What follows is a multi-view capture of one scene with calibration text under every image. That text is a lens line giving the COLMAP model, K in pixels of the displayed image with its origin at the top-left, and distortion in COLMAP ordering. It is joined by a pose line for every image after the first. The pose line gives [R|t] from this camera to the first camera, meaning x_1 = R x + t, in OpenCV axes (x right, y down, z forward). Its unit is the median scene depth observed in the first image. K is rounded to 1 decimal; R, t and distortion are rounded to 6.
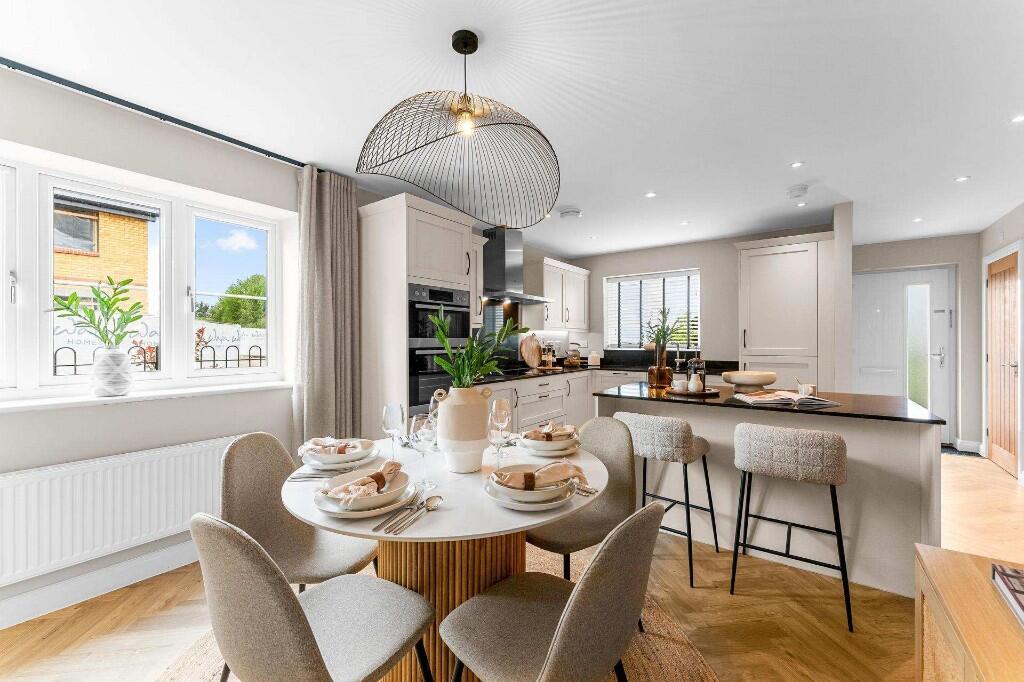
lens RADIAL K [[415.6, 0, 505.8], [0, 415.6, 339.3], [0, 0, 1]] dist [0.000465, -0.000037]
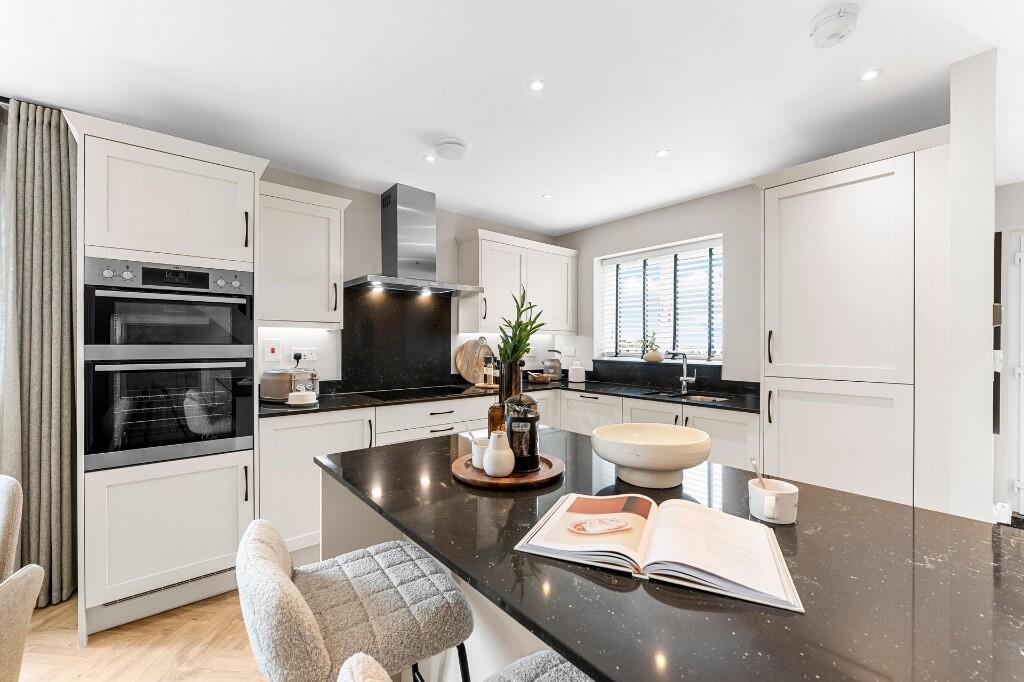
lens RADIAL K [[415.6, 0, 517.0], [0, 415.6, 344.3], [0, 0, 1]] dist [0.000465, -0.000037]
pose [[0.972293, 0.005086, -0.233710, 0.311447], [-0.003862, 0.999976, 0.005693, -0.005771], [0.233734, -0.004633, 0.972290, 0.312531]]
